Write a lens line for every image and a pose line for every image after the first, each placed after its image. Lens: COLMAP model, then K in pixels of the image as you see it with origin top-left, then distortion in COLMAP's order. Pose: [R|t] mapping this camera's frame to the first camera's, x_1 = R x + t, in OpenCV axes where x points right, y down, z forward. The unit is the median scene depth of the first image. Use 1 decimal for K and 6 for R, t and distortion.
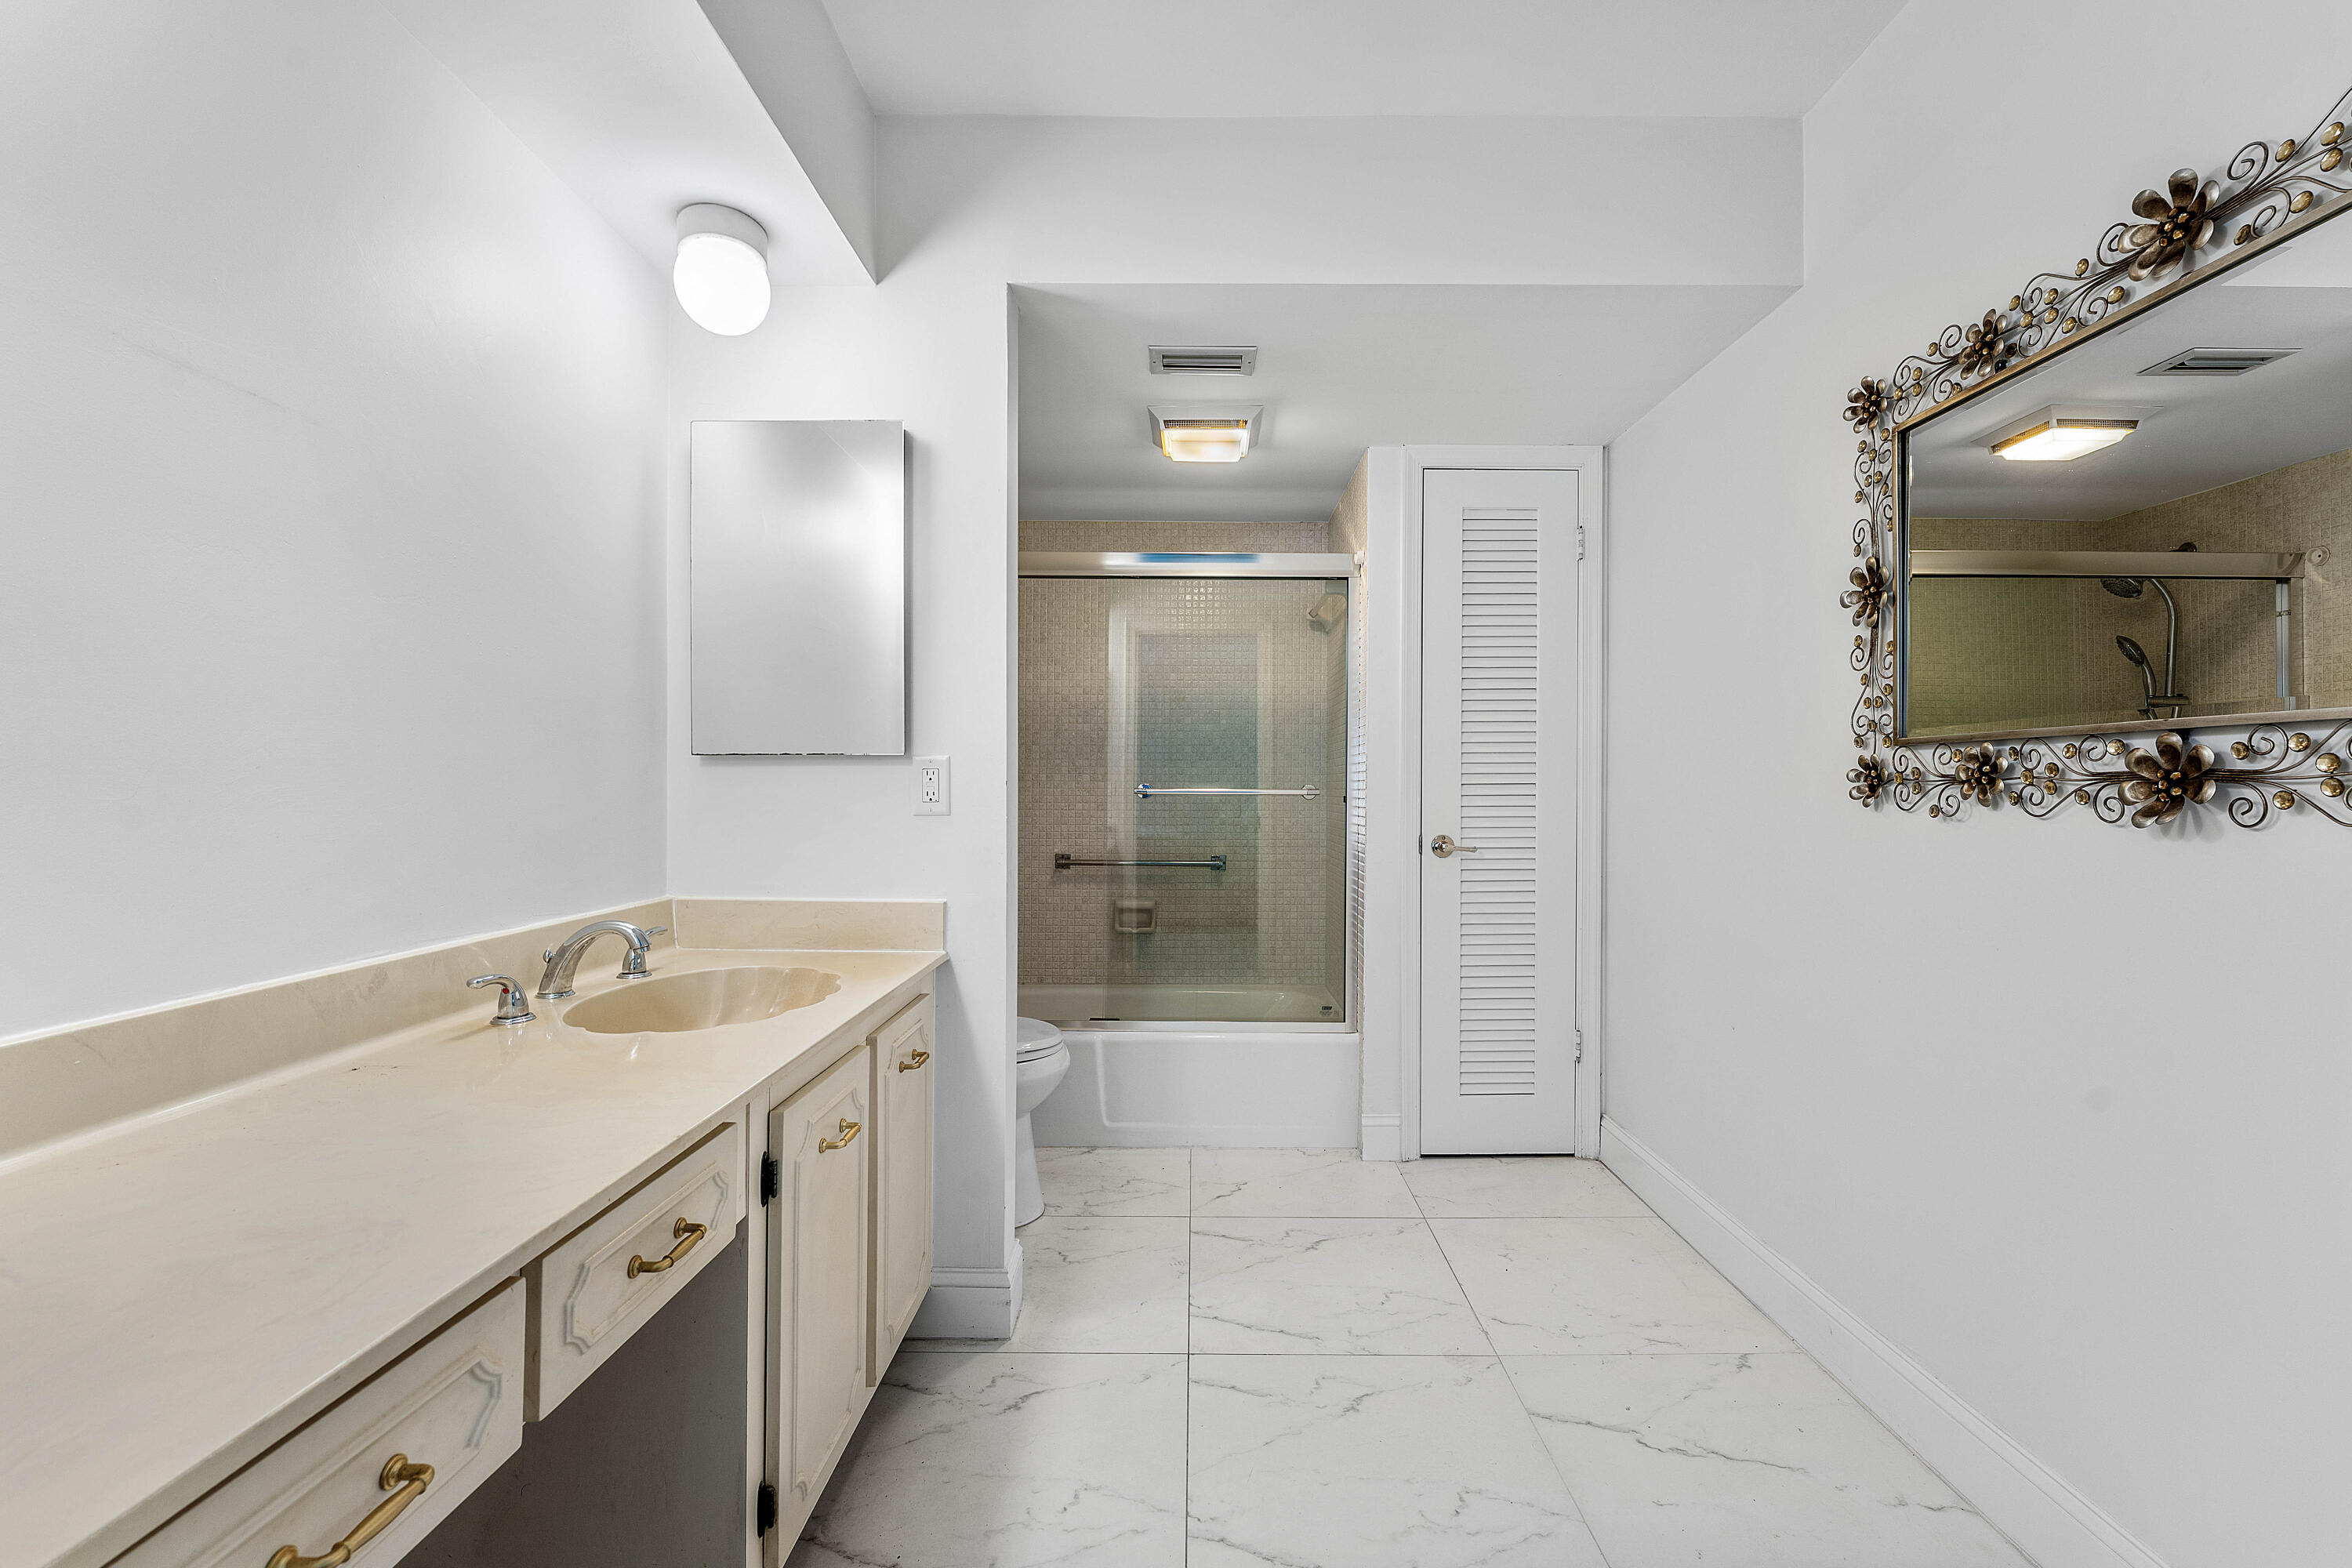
lens RADIAL K [[967.7, 0, 1186.9], [0, 967.7, 784.6], [0, 0, 1]] dist [0.000954, -0.001172]
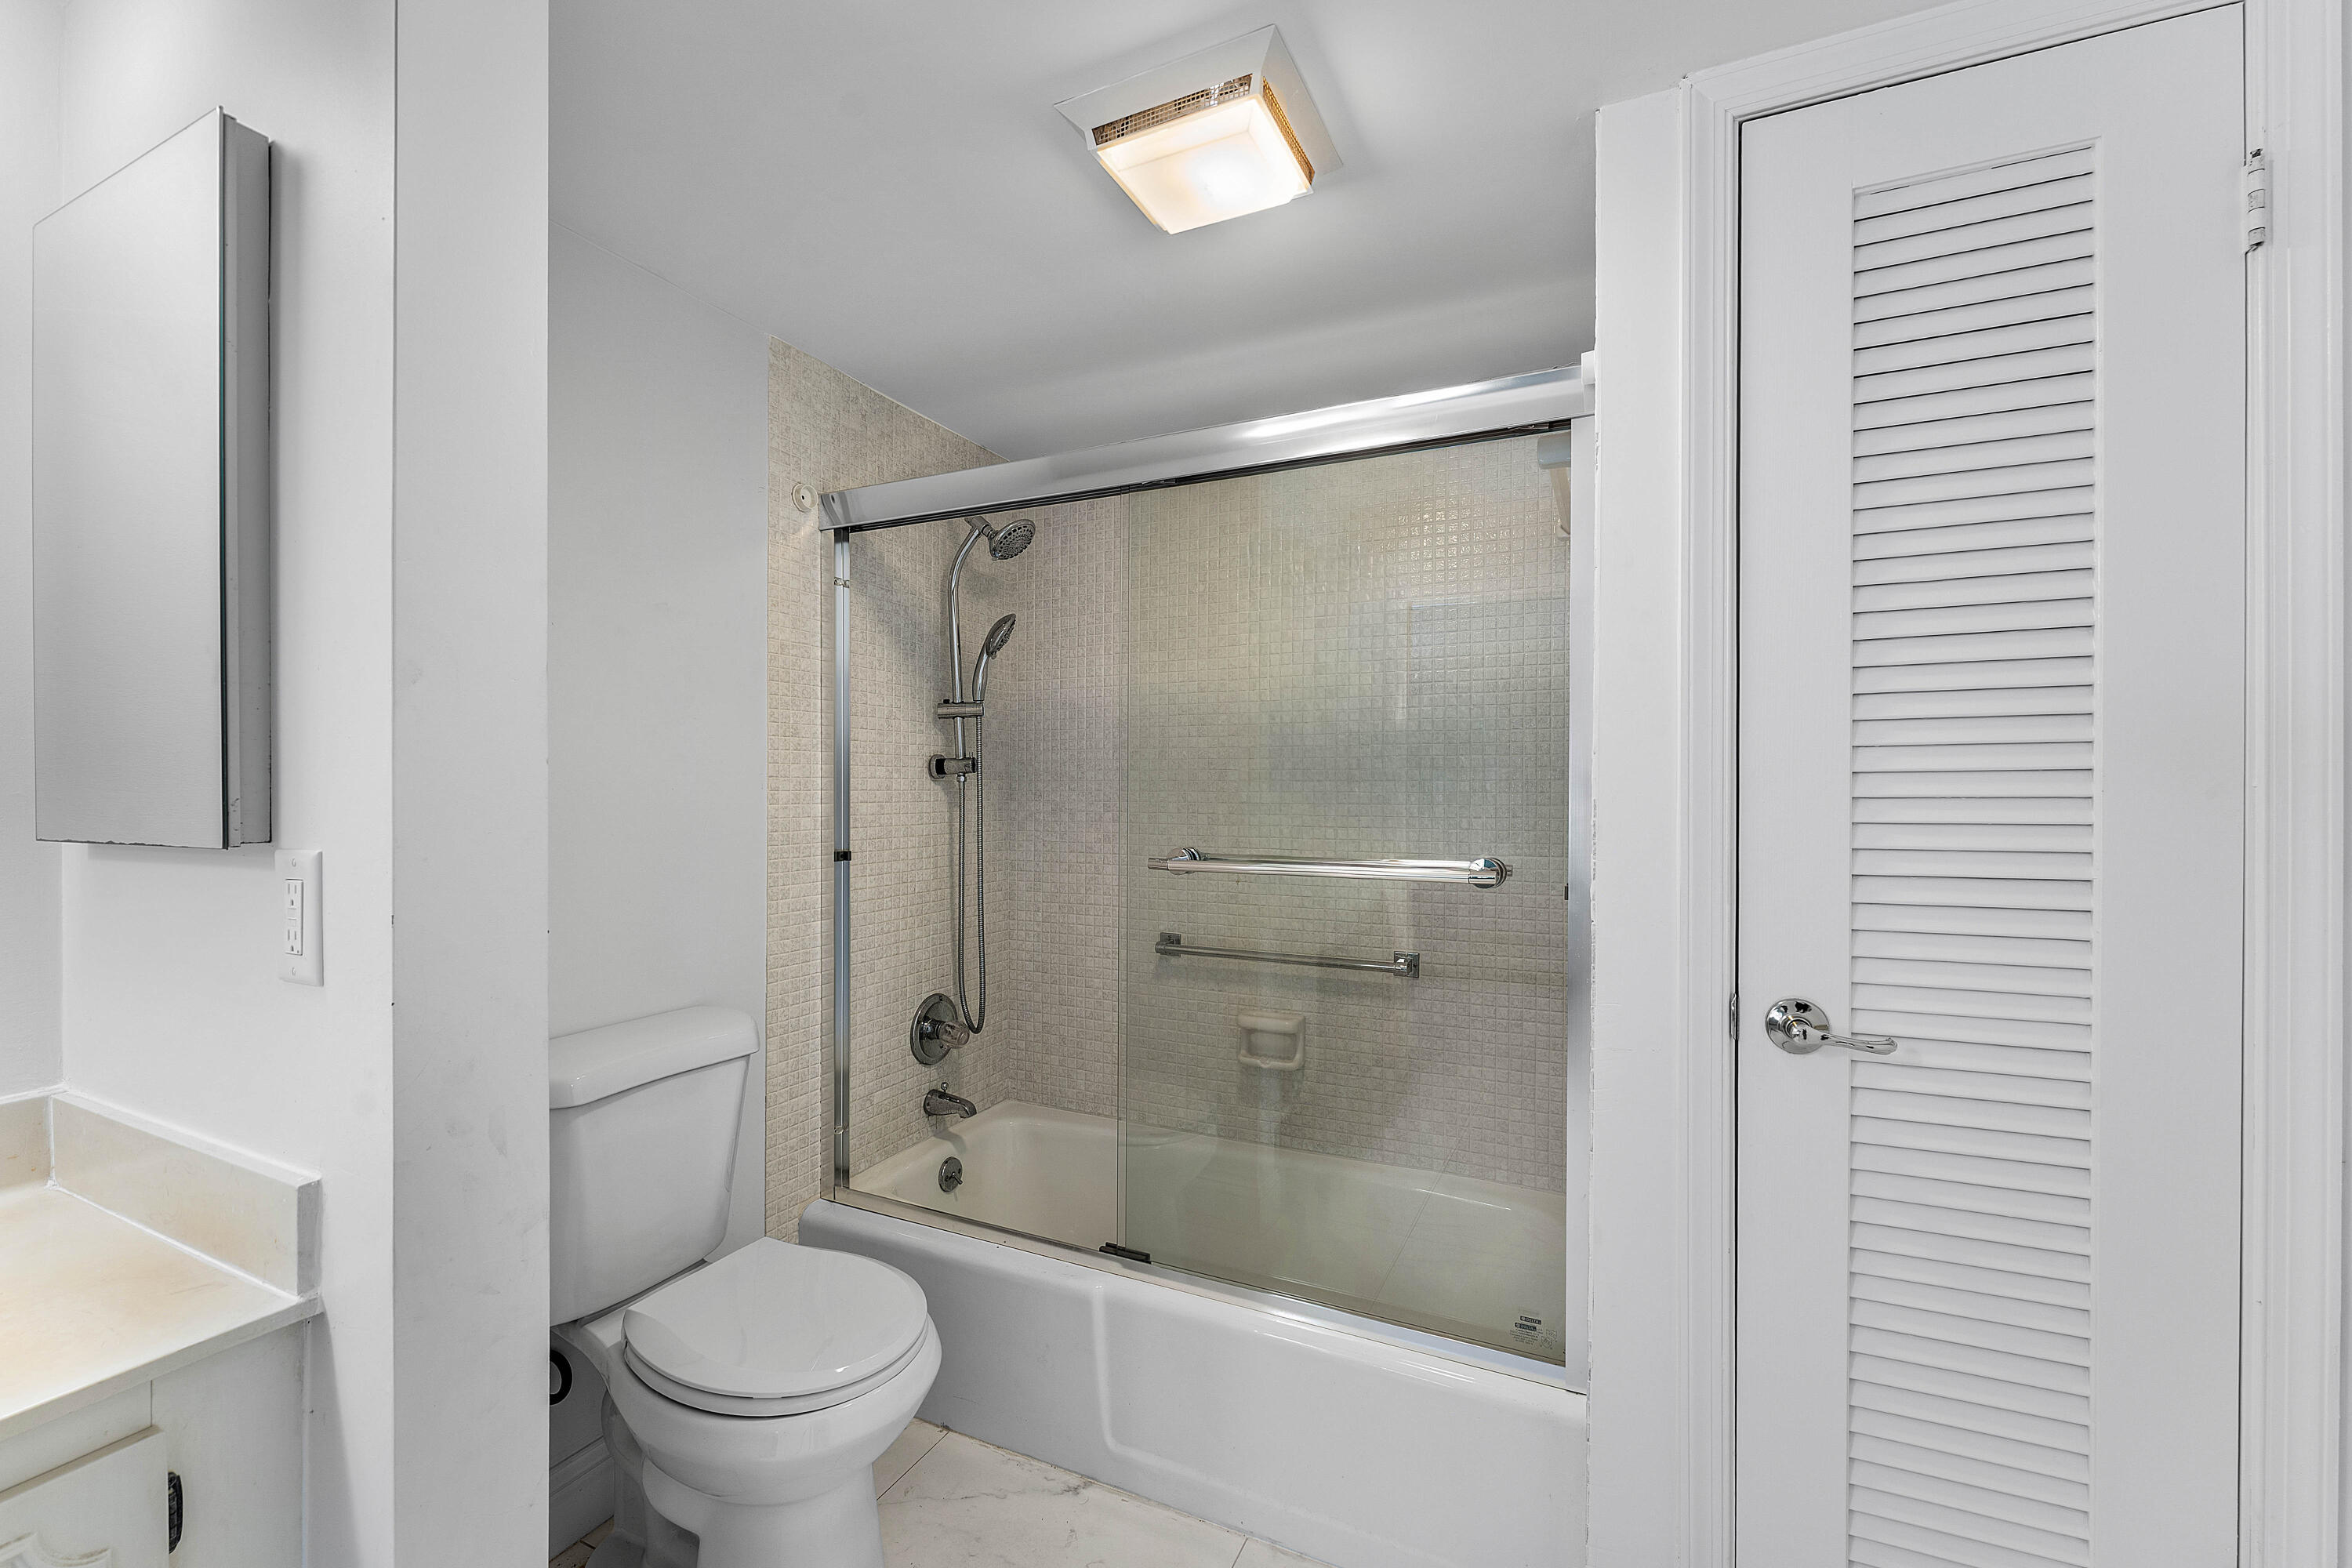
lens RADIAL K [[967.7, 0, 1171.3], [0, 967.7, 786.1], [0, 0, 1]] dist [0.000954, -0.001172]
pose [[0.906555, -0.003165, -0.422077, 0.191140], [0.004533, 0.999987, 0.002236, -0.039181], [0.422064, -0.003941, 0.906557, 0.497876]]
